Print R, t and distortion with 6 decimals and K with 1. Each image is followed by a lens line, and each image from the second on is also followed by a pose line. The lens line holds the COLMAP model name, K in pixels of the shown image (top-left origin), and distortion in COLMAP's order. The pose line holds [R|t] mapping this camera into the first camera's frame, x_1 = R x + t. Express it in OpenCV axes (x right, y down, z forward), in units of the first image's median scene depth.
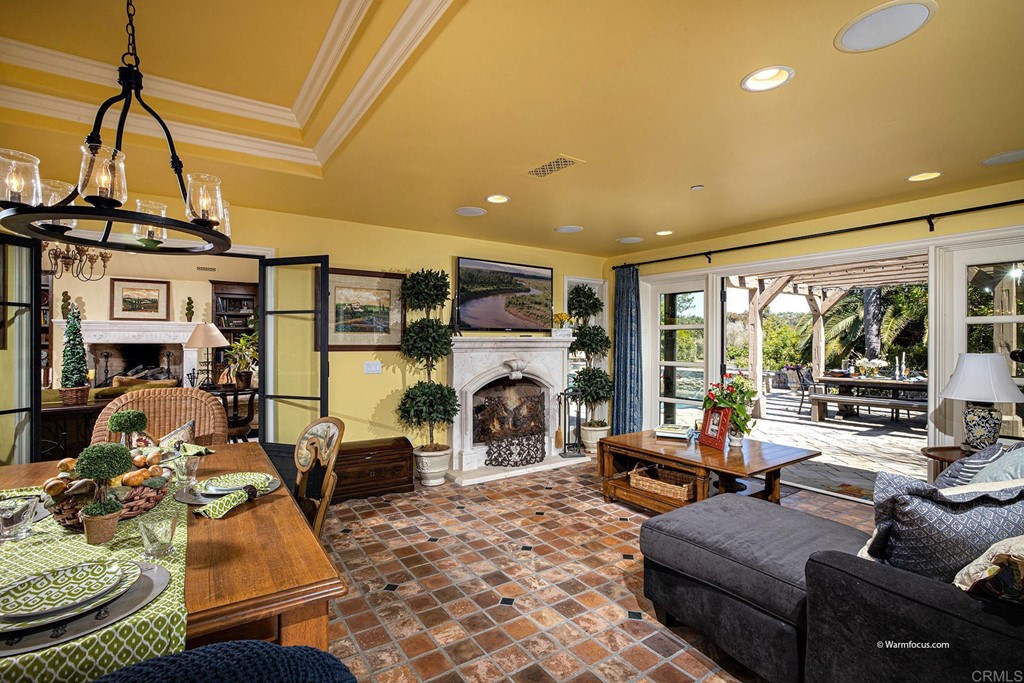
lens RADIAL K [[467.0, 0, 507.0], [0, 467.0, 341.8], [0, 0, 1]] dist [-0.000939, -0.000039]
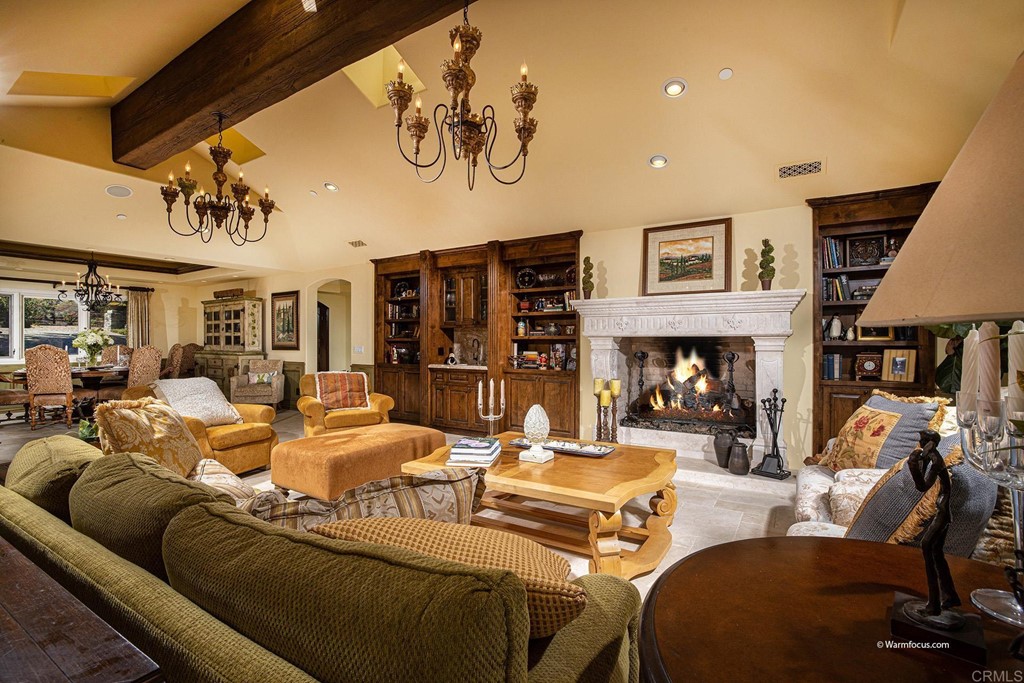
lens RADIAL K [[467.0, 0, 509.4], [0, 467.0, 342.4], [0, 0, 1]] dist [-0.000939, -0.000039]
pose [[0.403554, -0.005667, -0.914938, -0.348755], [0.005988, 0.999976, -0.003553, 0.011354], [0.914936, -0.004045, 0.403579, 0.567059]]
